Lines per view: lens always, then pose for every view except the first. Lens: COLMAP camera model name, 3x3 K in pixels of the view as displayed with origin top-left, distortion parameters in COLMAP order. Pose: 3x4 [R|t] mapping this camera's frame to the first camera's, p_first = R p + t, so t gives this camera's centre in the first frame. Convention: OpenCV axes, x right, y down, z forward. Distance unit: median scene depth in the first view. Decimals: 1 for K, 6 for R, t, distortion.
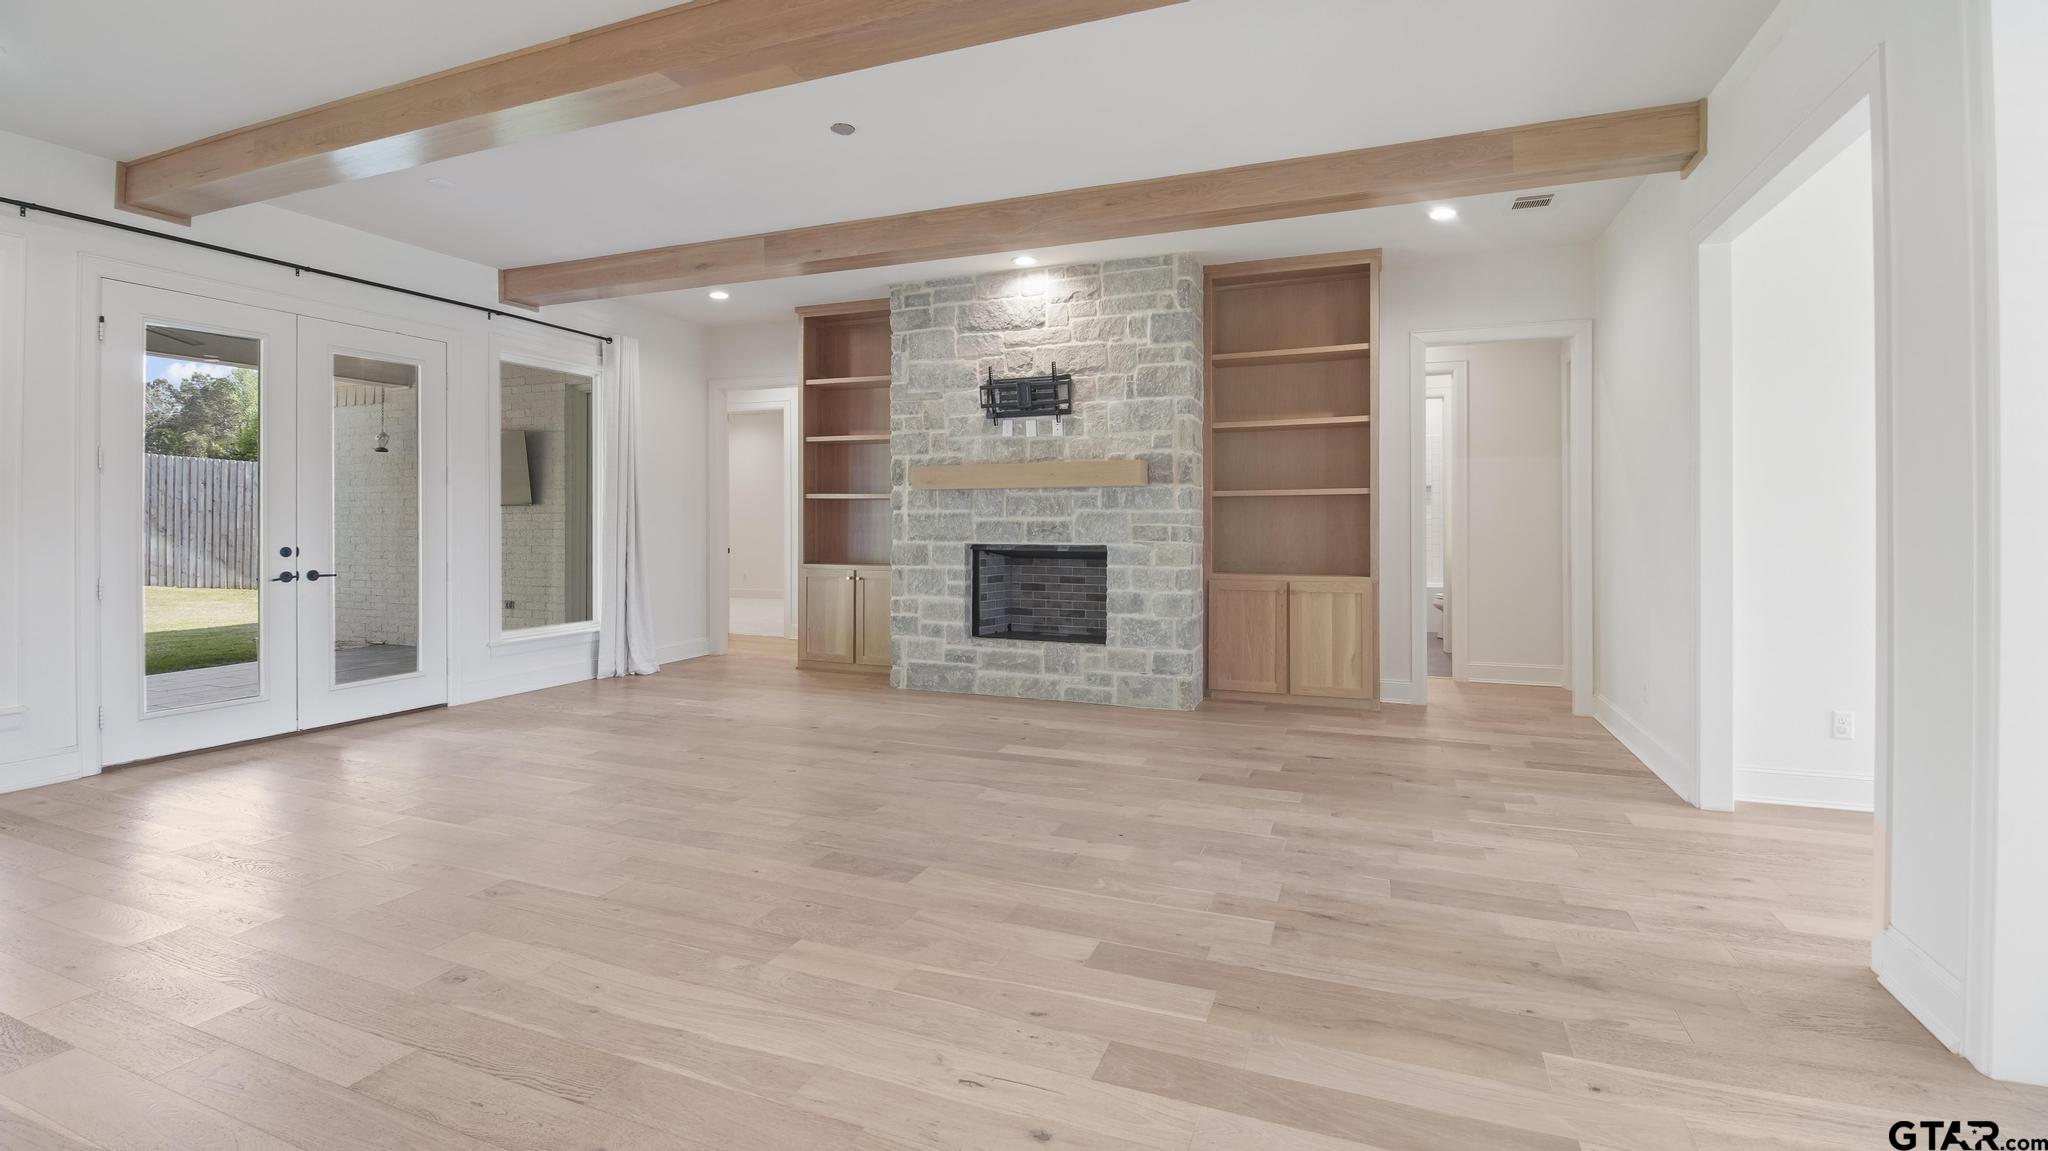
lens RADIAL K [[921.0, 0, 1002.6], [0, 921.0, 526.8], [0, 0, 1]] dist [-0.017656, -0.005302]
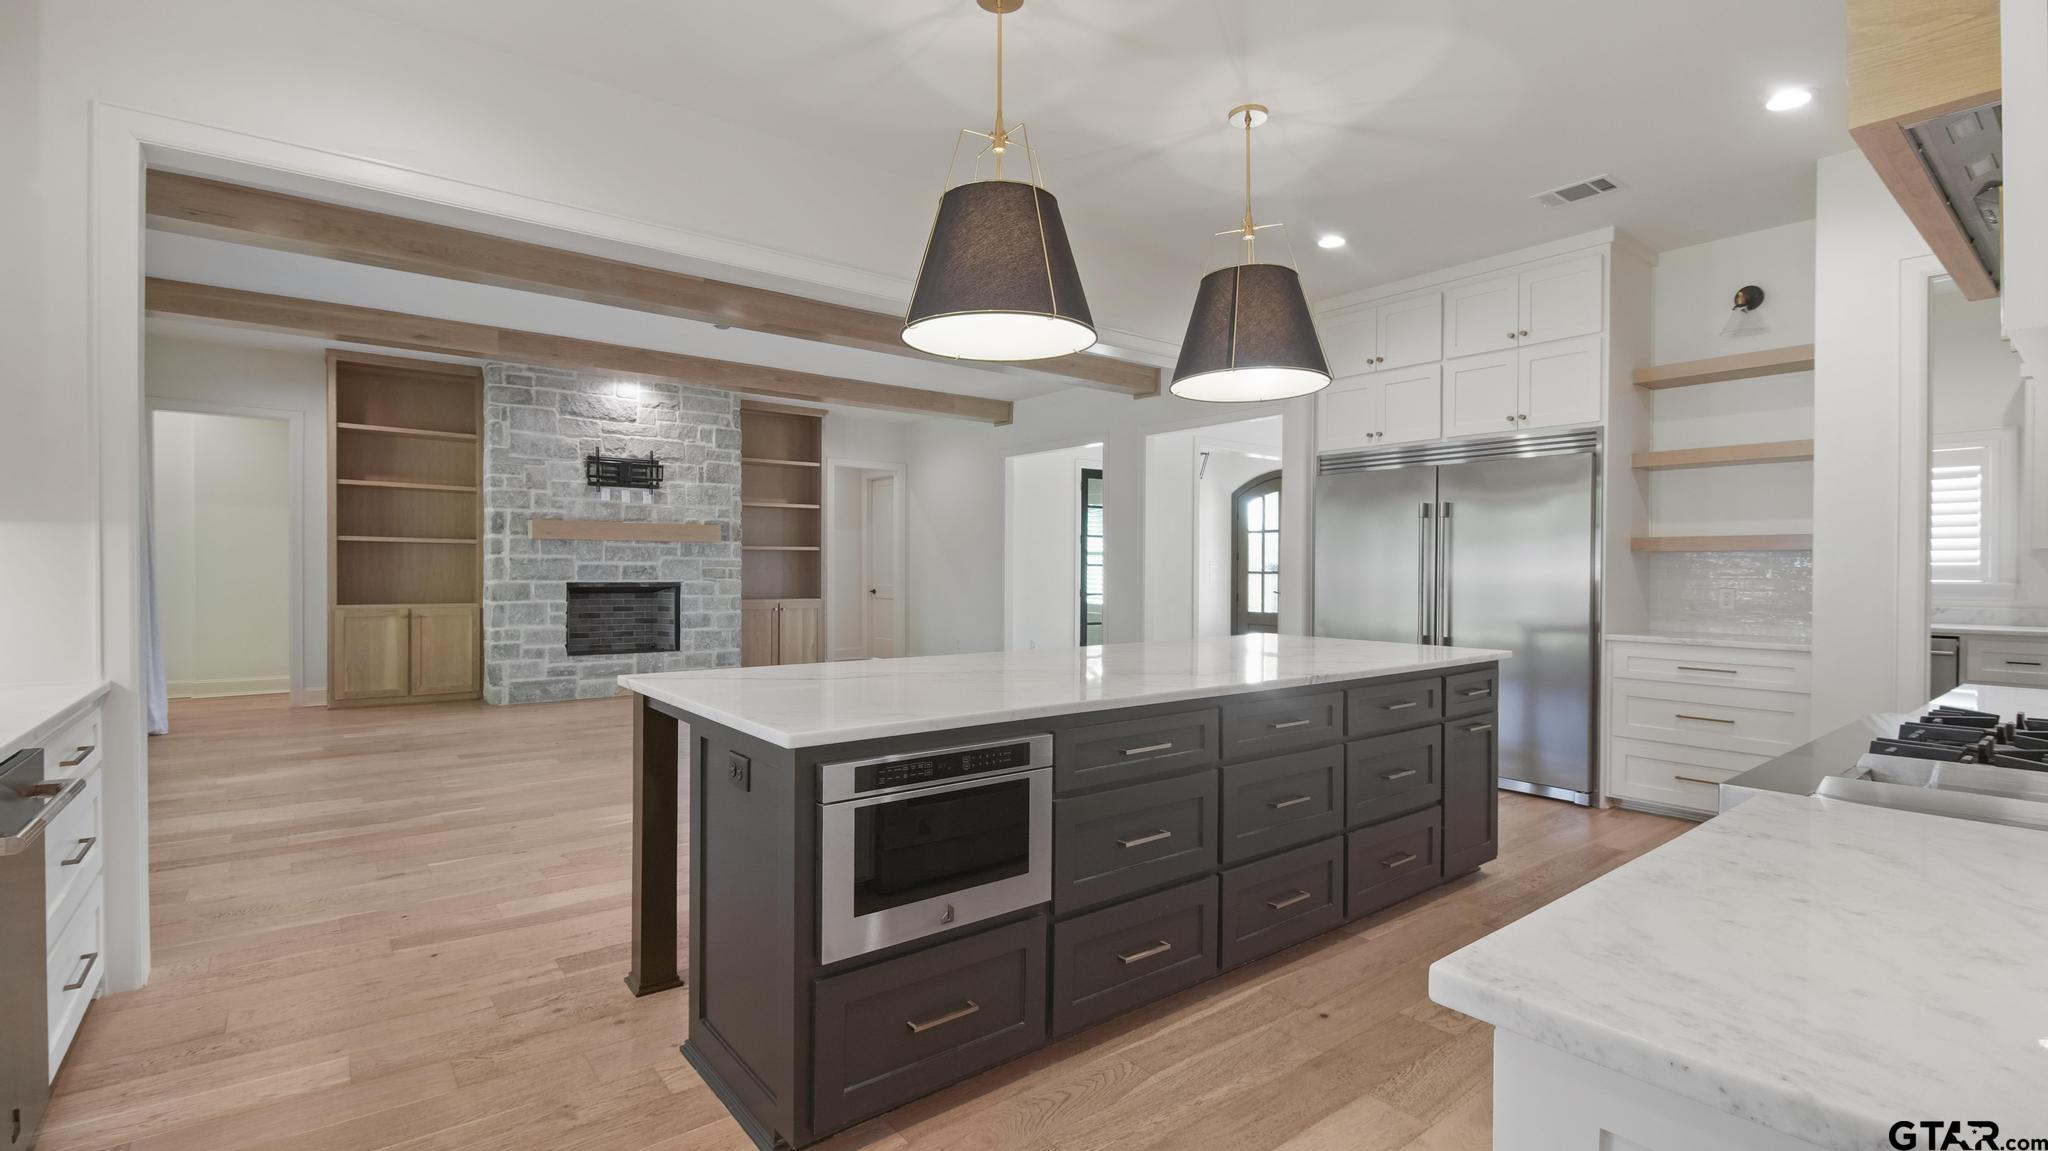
lens RADIAL K [[921.0, 0, 1026.1], [0, 921.0, 574.7], [0, 0, 1]] dist [-0.017656, -0.005302]
pose [[0.489869, -0.004618, 0.871784, -0.838732], [-0.005180, 0.999953, 0.008207, -0.005594], [-0.871781, -0.008536, 0.489822, -0.170744]]
